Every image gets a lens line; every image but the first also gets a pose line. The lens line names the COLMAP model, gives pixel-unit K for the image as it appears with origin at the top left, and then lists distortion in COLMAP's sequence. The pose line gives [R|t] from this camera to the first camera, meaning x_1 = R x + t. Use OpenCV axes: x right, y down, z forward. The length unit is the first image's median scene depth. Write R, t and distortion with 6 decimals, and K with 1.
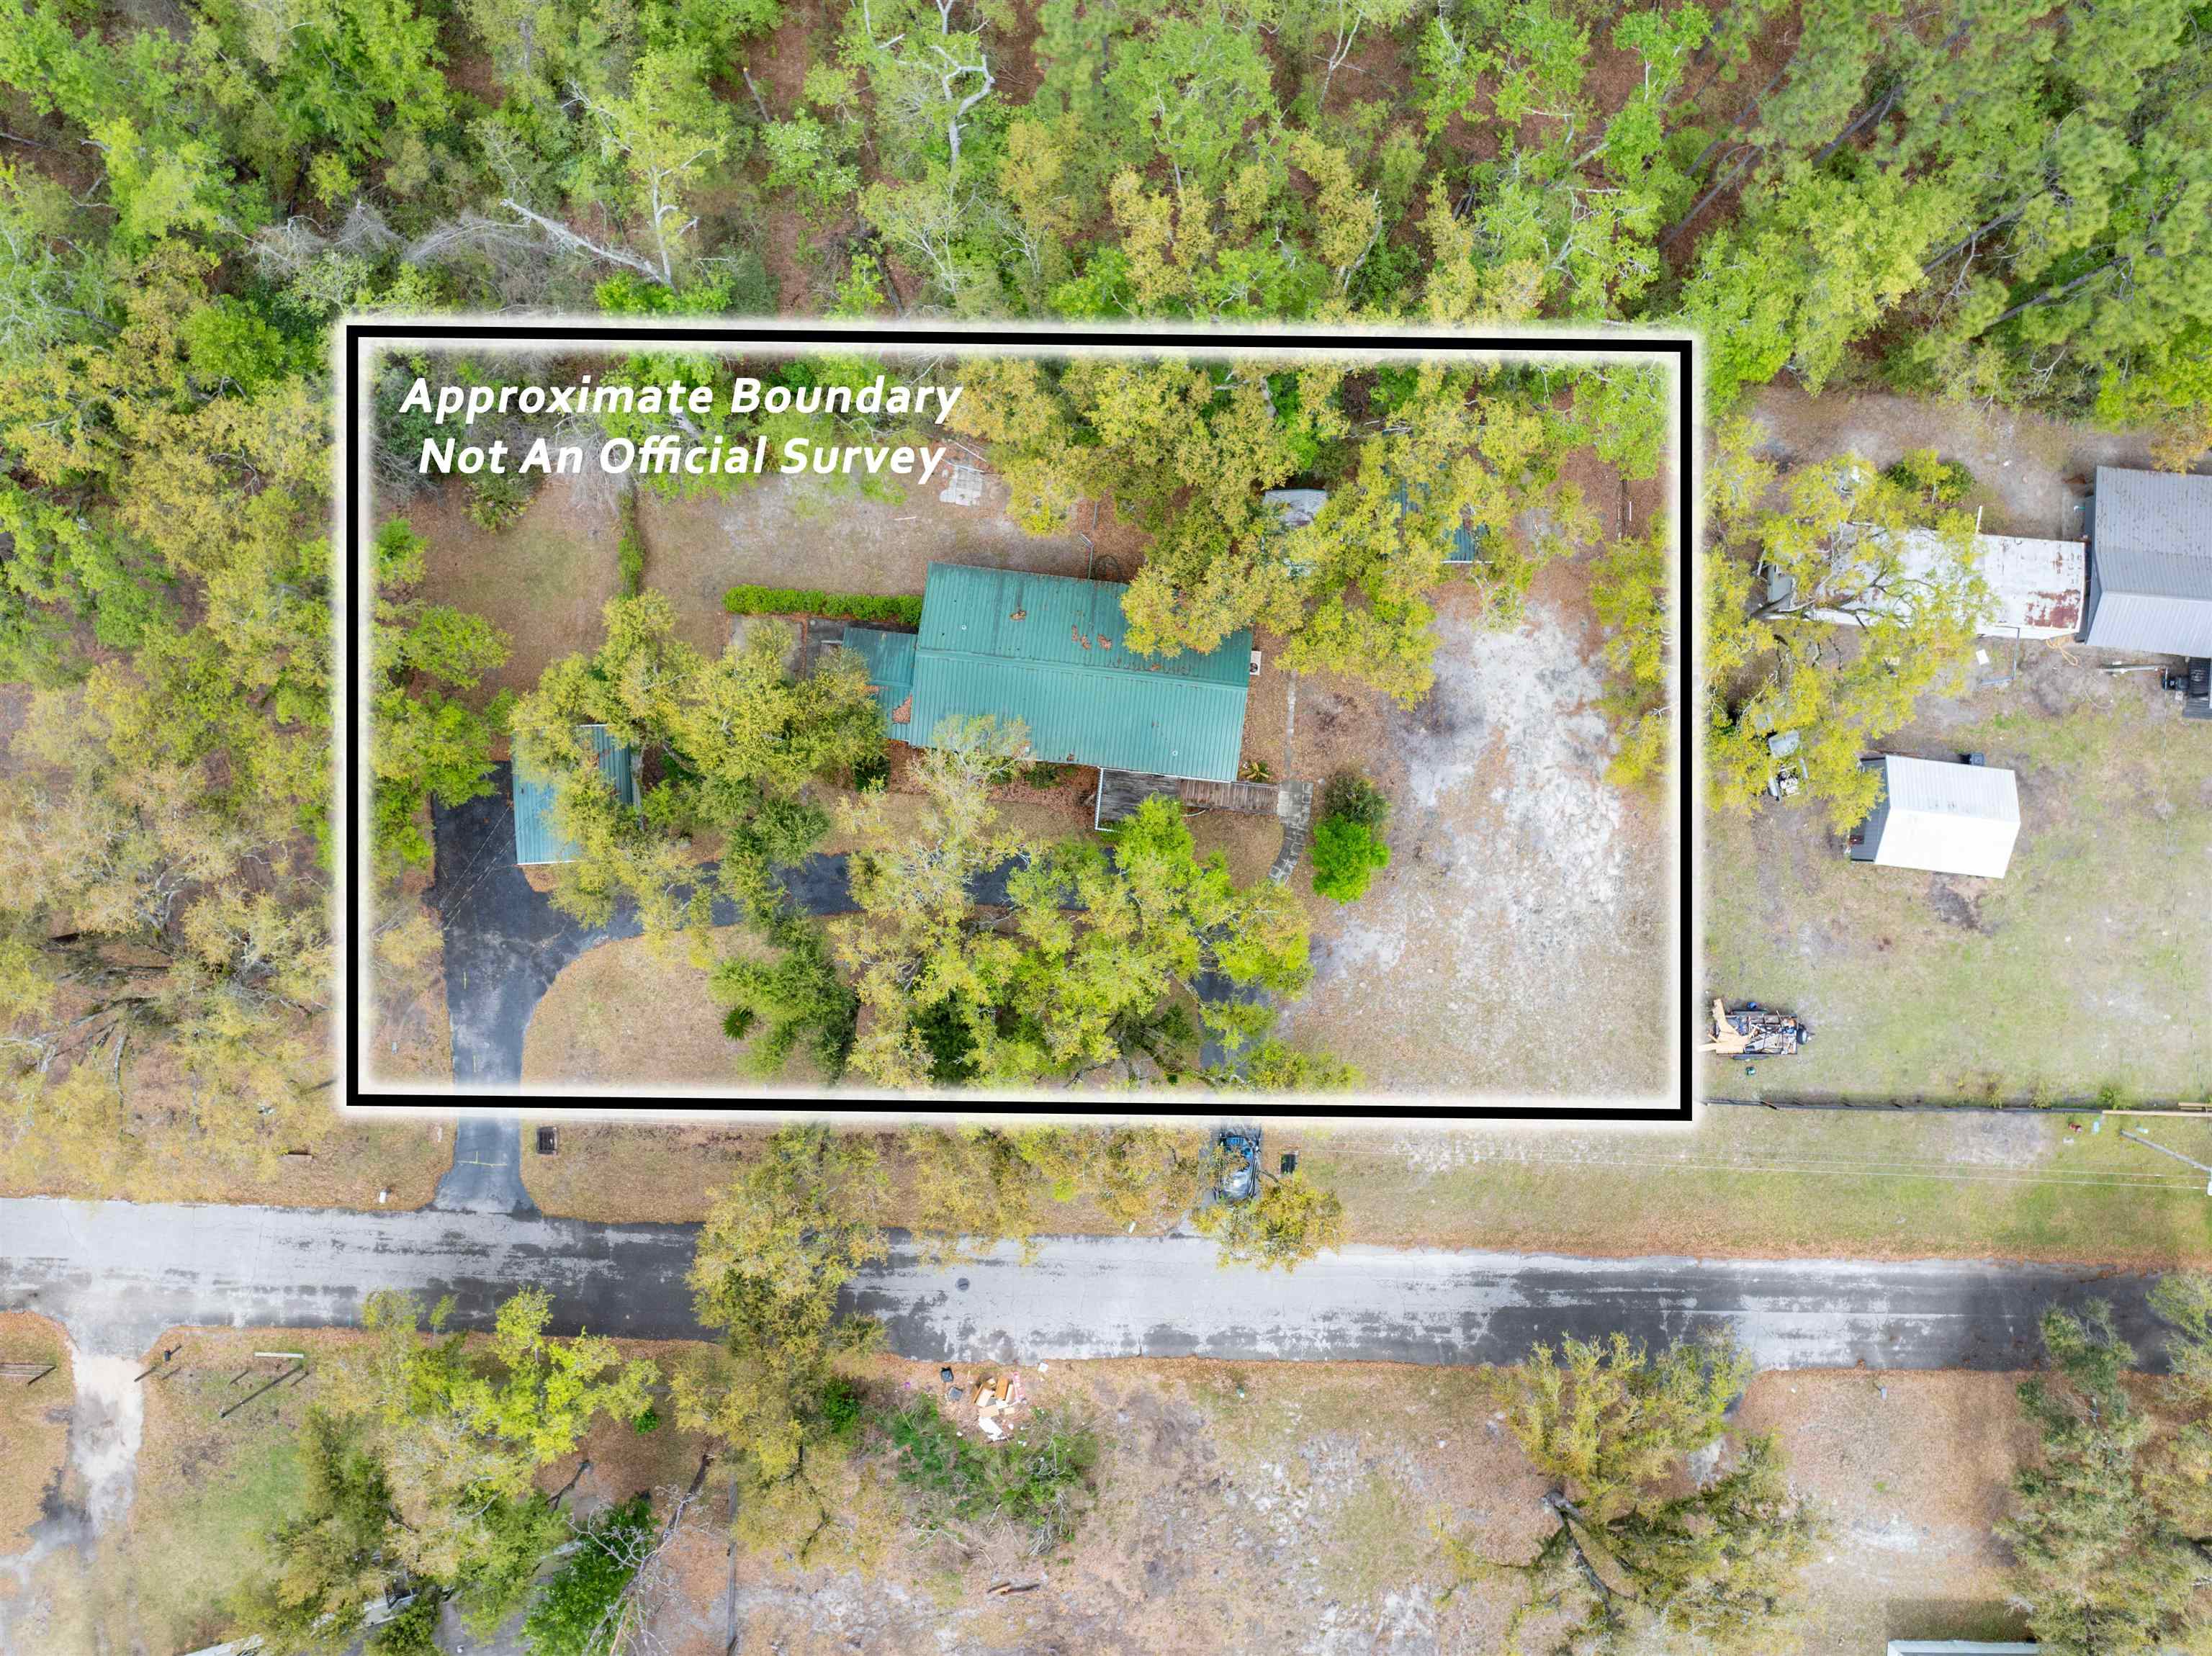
lens RADIAL K [[1562.8, 0, 1106.0], [0, 1562.8, 828.0], [0, 0, 1]] dist [-0.058225, 0.031552]
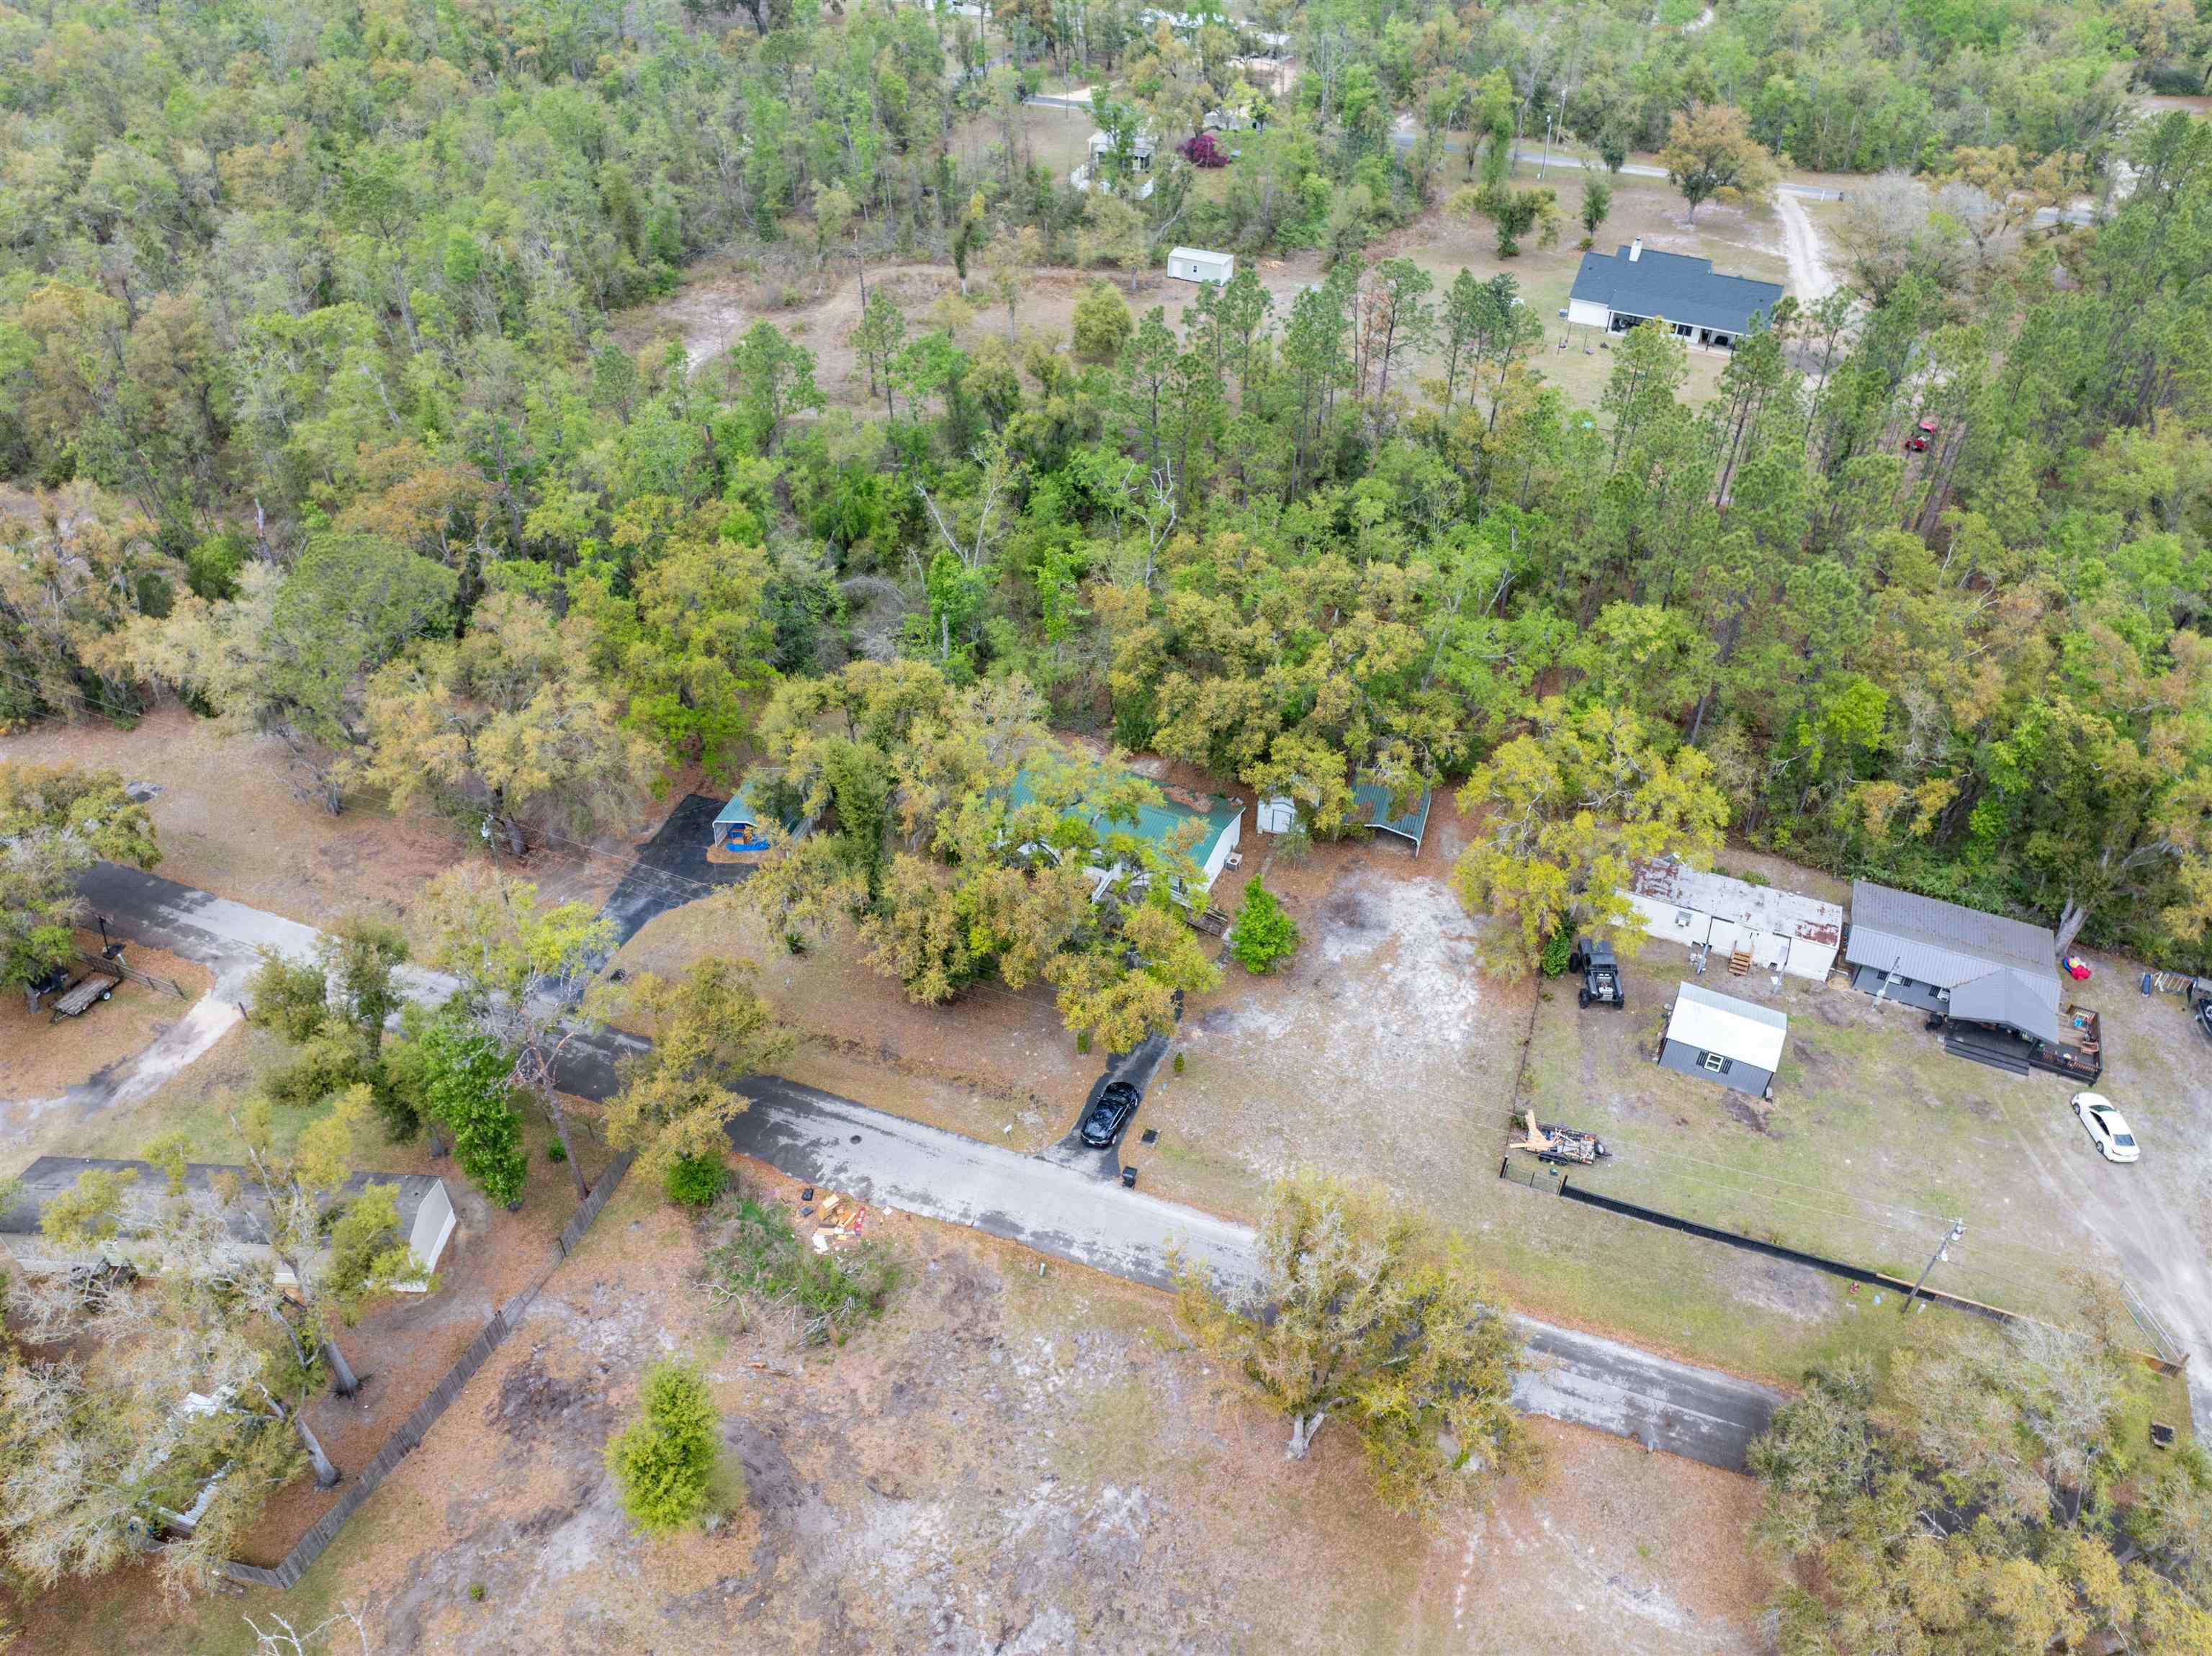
lens RADIAL K [[1556.5, 0, 1106.0], [0, 1556.5, 828.0], [0, 0, 1]] dist [-0.033595, -0.006122]
pose [[0.943127, 0.215531, -0.253097, 0.336013], [-0.332423, 0.605513, -0.723083, 0.943668], [-0.002593, 0.766094, 0.642723, 0.058372]]
